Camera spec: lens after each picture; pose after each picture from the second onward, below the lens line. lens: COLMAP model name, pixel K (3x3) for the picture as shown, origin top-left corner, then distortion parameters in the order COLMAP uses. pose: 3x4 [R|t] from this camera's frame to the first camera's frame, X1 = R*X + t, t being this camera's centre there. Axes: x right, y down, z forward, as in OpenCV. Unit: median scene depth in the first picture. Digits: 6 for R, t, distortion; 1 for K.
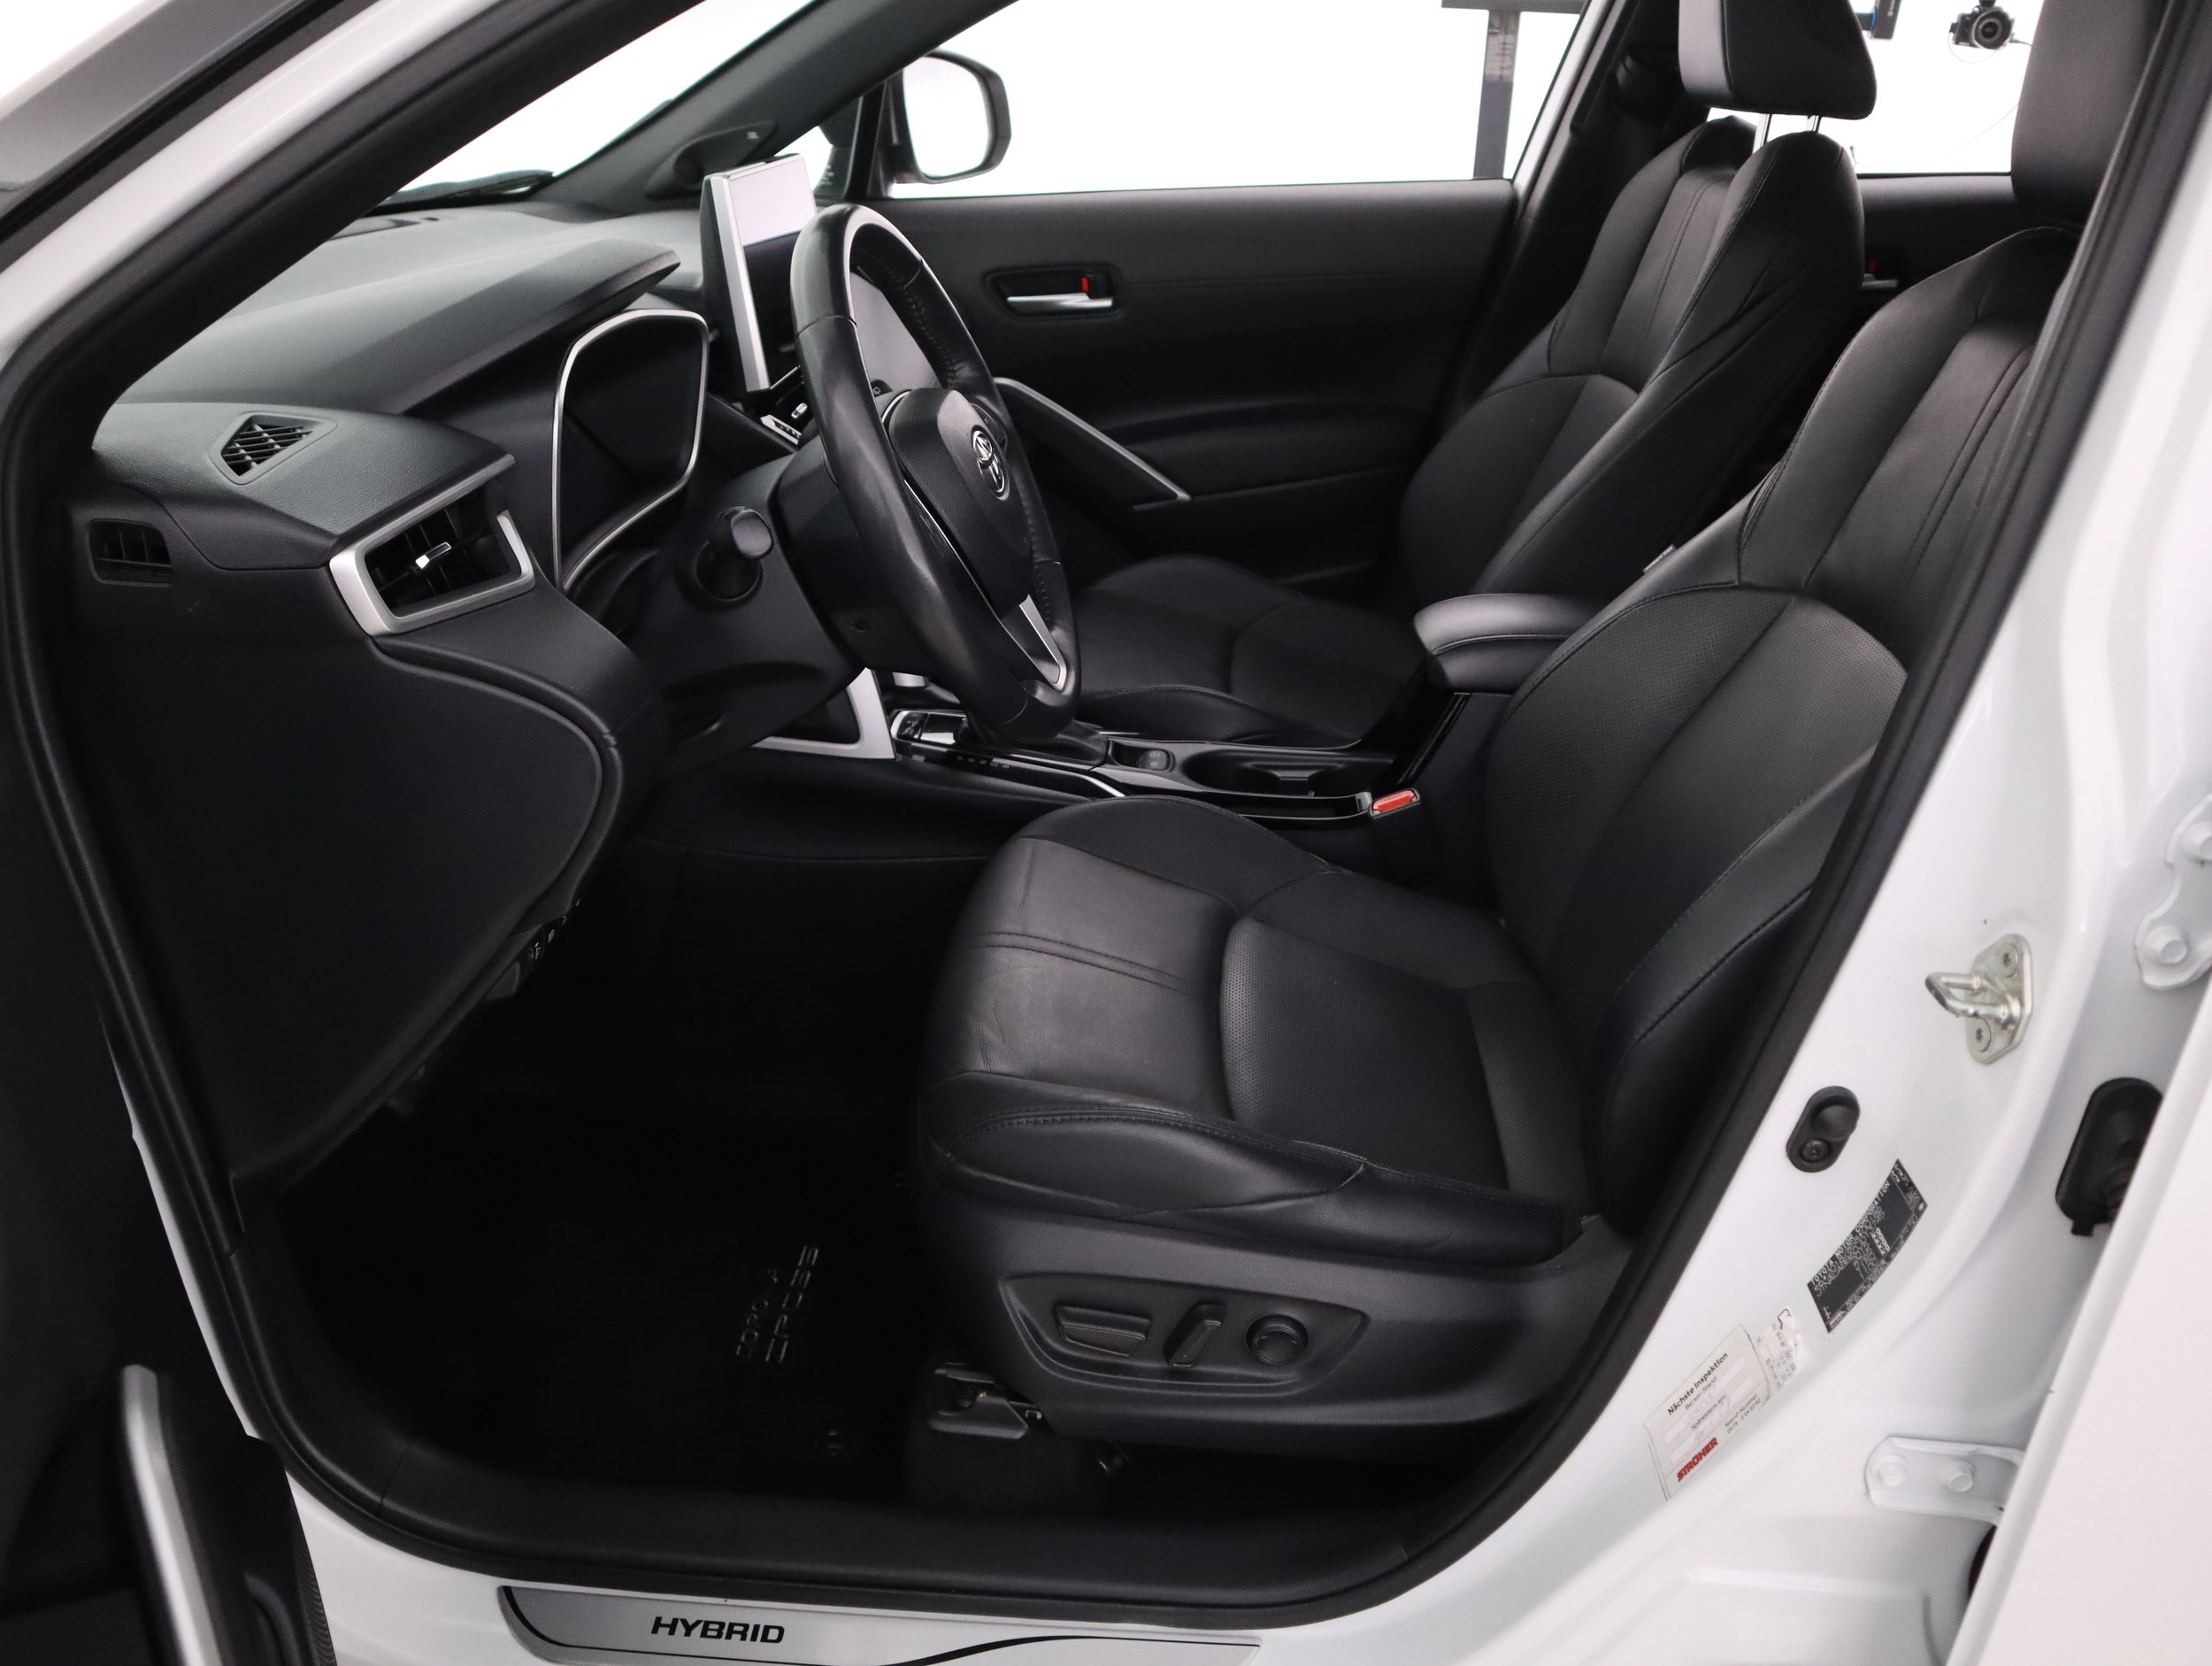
lens RADIAL K [[1742.7, 0, 1106.0], [0, 1742.7, 833.0], [0, 0, 1]] dist [-0.142151, 0.111666]
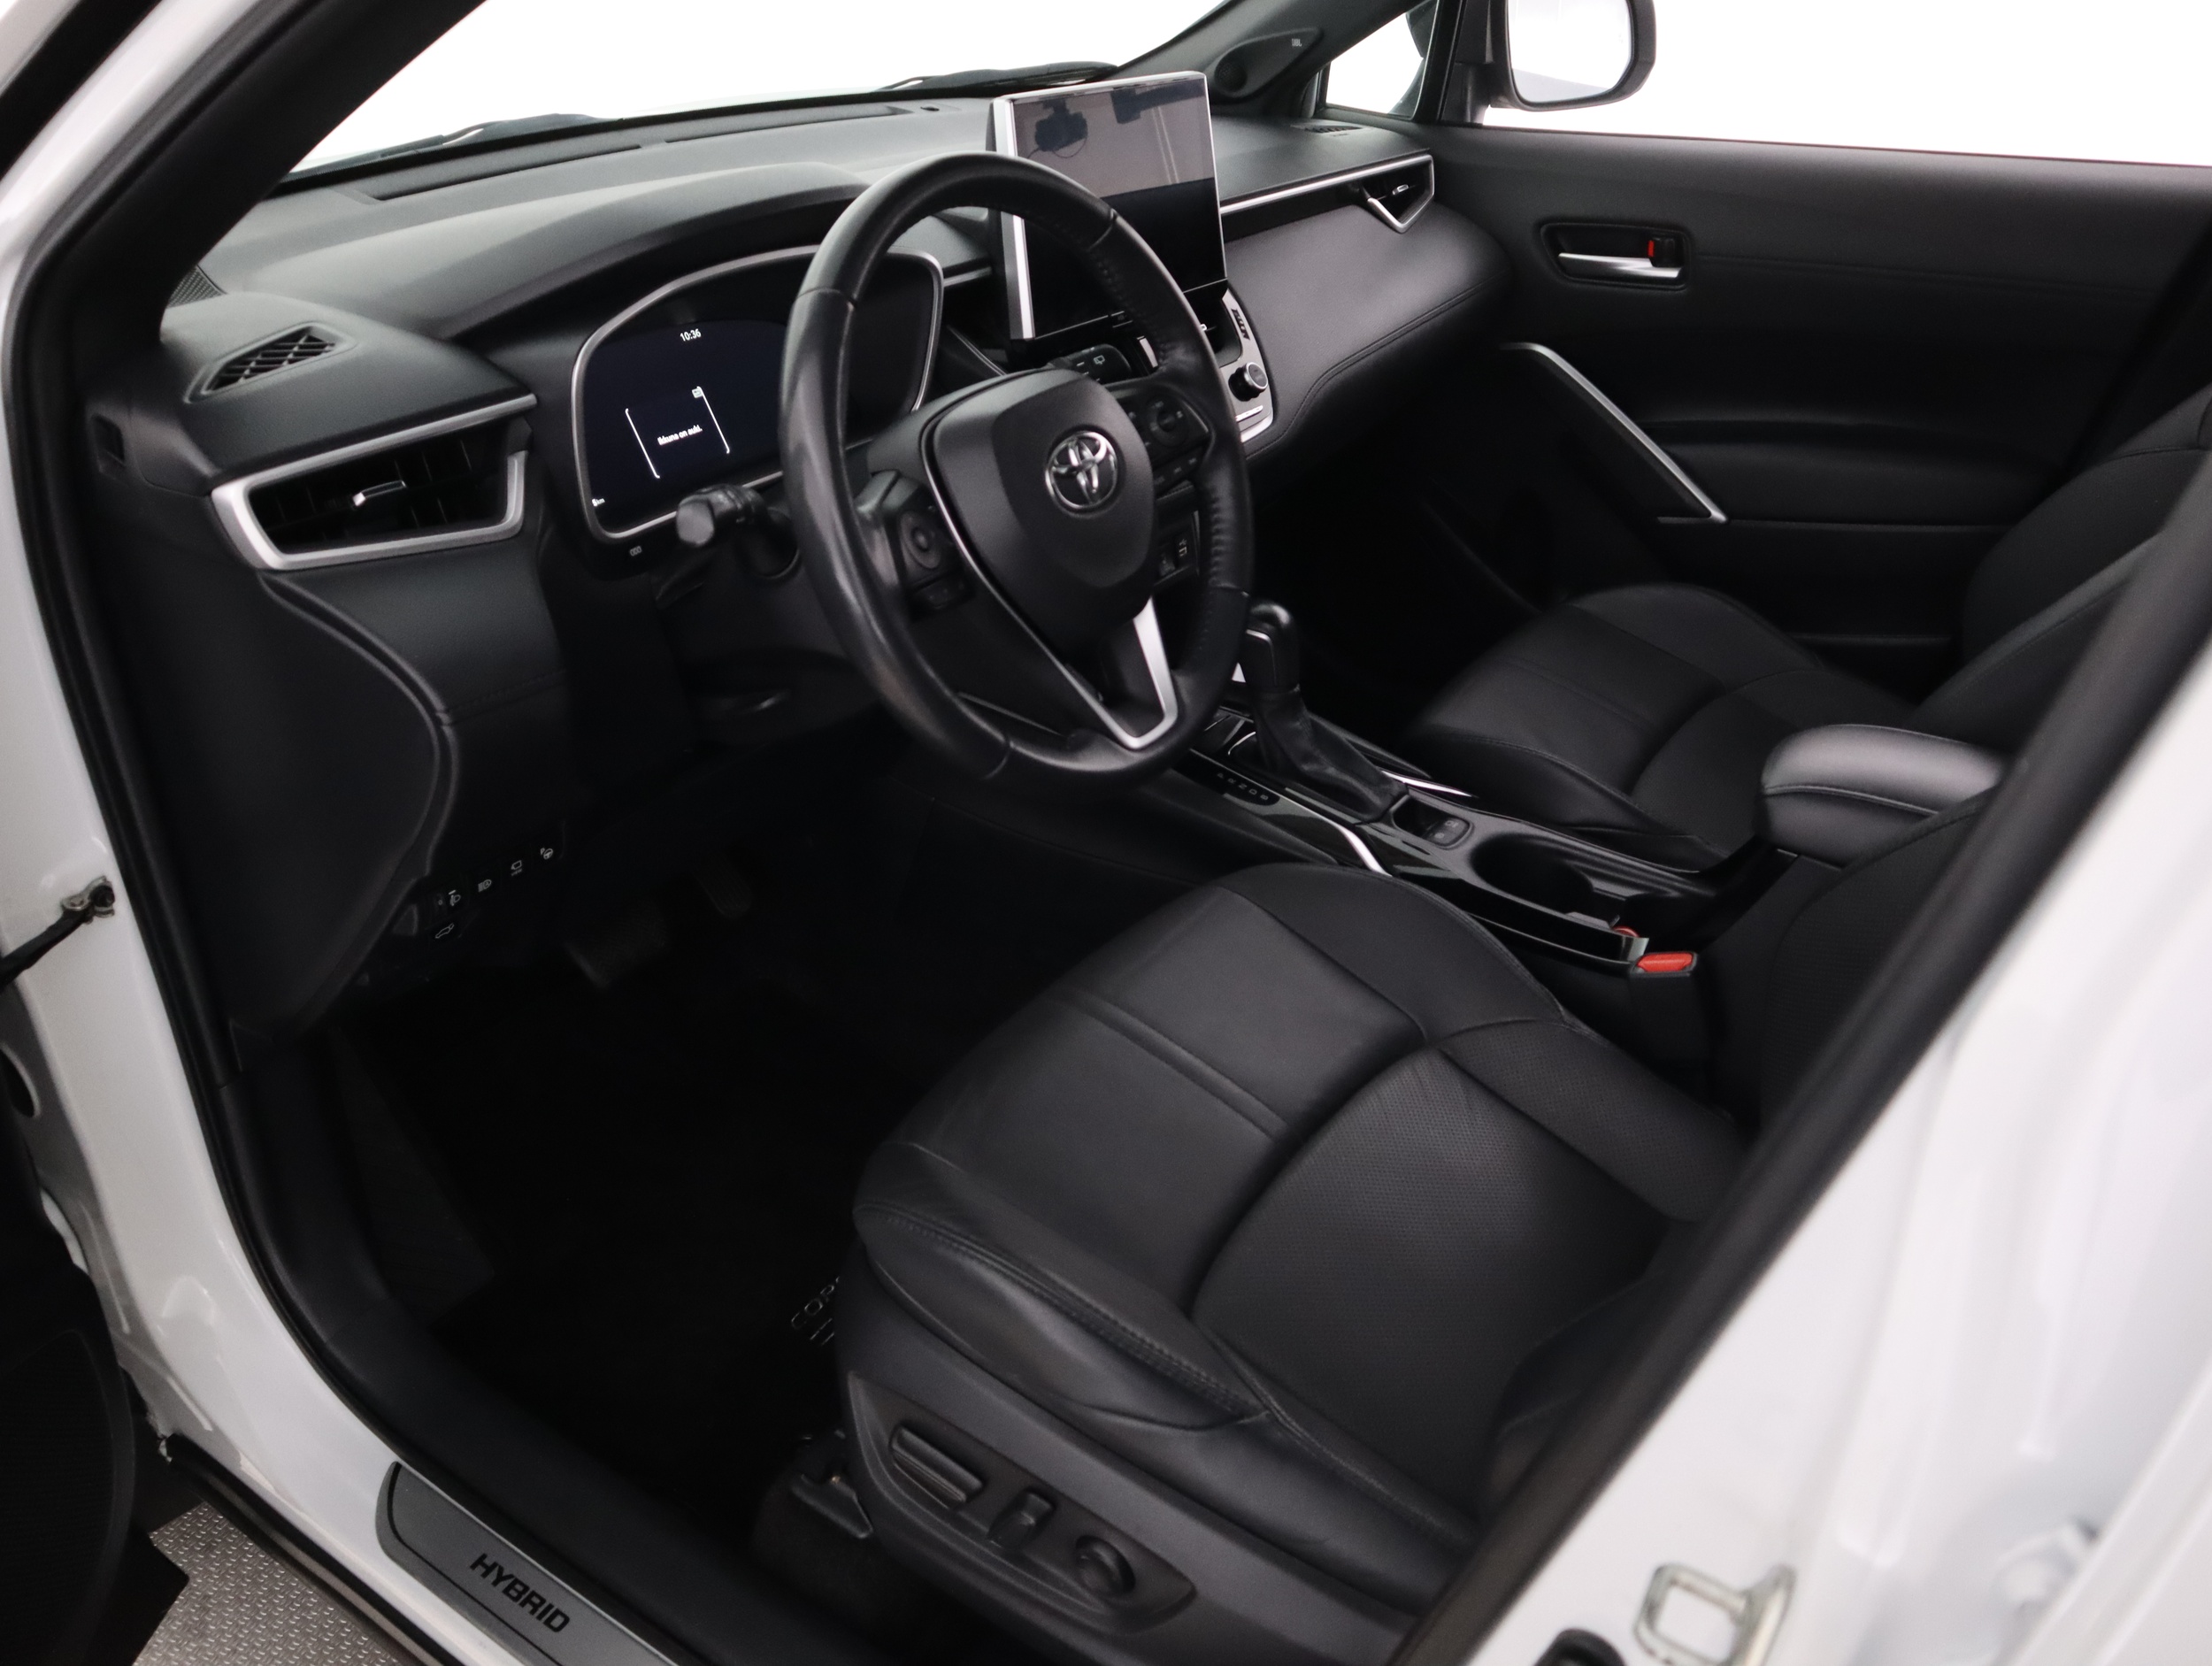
lens RADIAL K [[1742.7, 0, 1106.0], [0, 1742.7, 833.0], [0, 0, 1]] dist [-0.142151, 0.111666]
pose [[0.862283, 0.251082, -0.439802, 0.276994], [-0.222846, 0.967964, 0.115693, -0.109712], [0.454761, -0.001752, 0.890612, 0.189708]]
